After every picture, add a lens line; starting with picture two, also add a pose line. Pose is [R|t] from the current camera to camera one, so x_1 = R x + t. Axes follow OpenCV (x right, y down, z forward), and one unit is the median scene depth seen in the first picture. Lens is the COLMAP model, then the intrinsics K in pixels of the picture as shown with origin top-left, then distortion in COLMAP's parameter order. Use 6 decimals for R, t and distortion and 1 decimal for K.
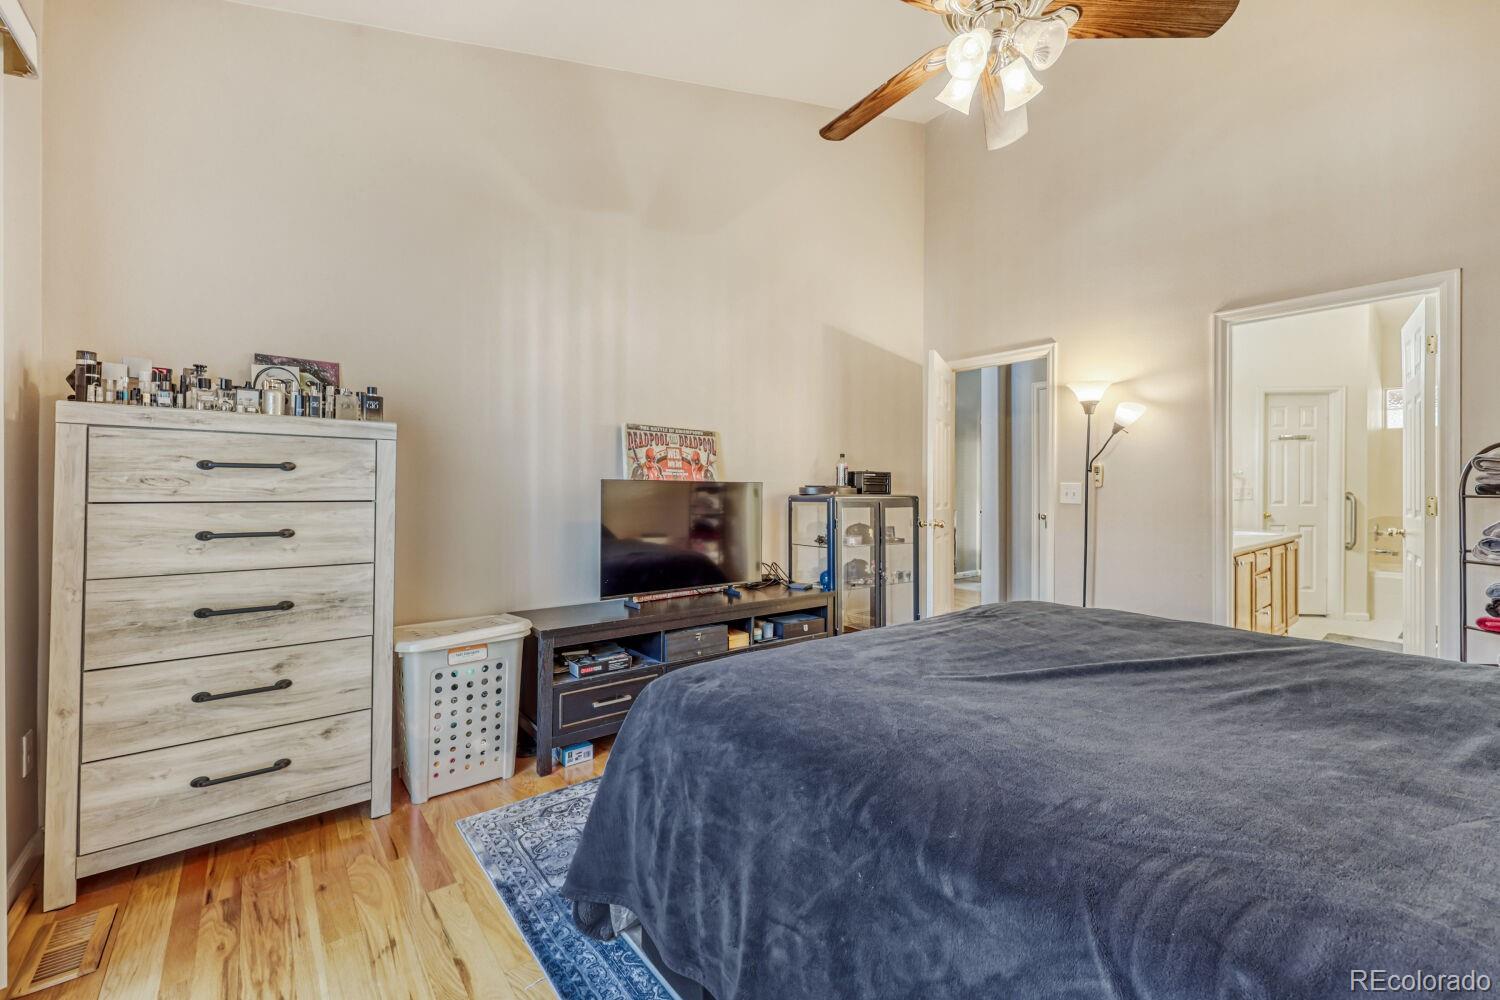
lens RADIAL K [[617.8, 0, 749.4], [0, 617.8, 491.2], [0, 0, 1]] dist [0.002001, 0.000230]
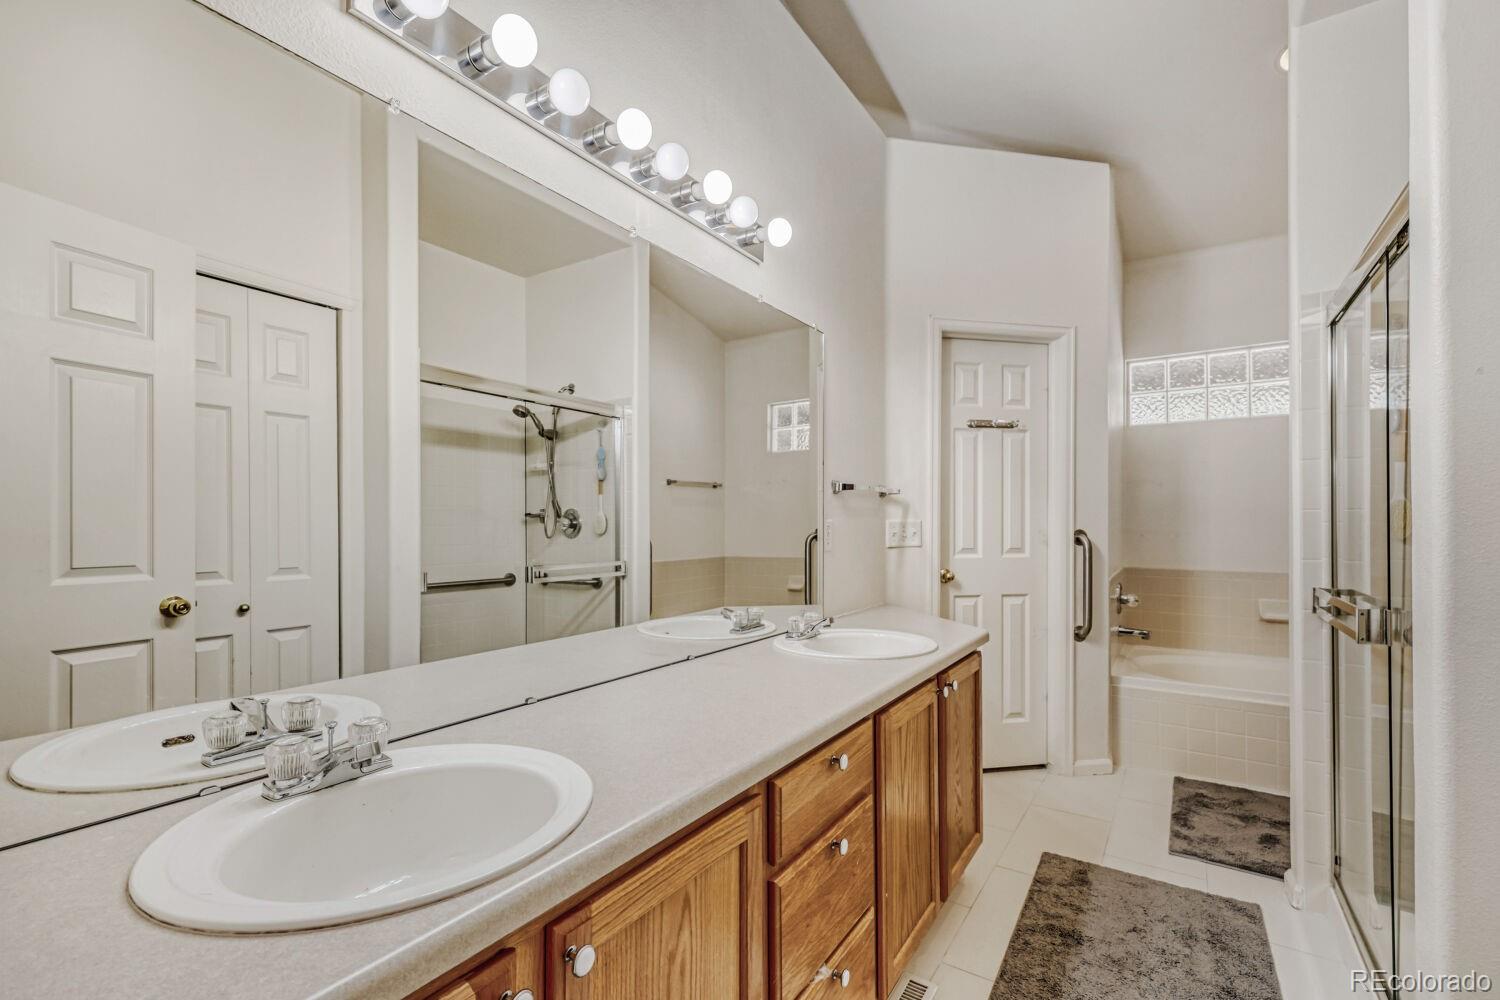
lens RADIAL K [[617.8, 0, 743.3], [0, 617.8, 528.2], [0, 0, 1]] dist [0.002001, 0.000230]
pose [[0.962664, -0.005813, 0.270637, 0.541452], [0.005392, 0.999983, 0.002297, -0.002566], [-0.270646, -0.000752, 0.962679, 0.562255]]
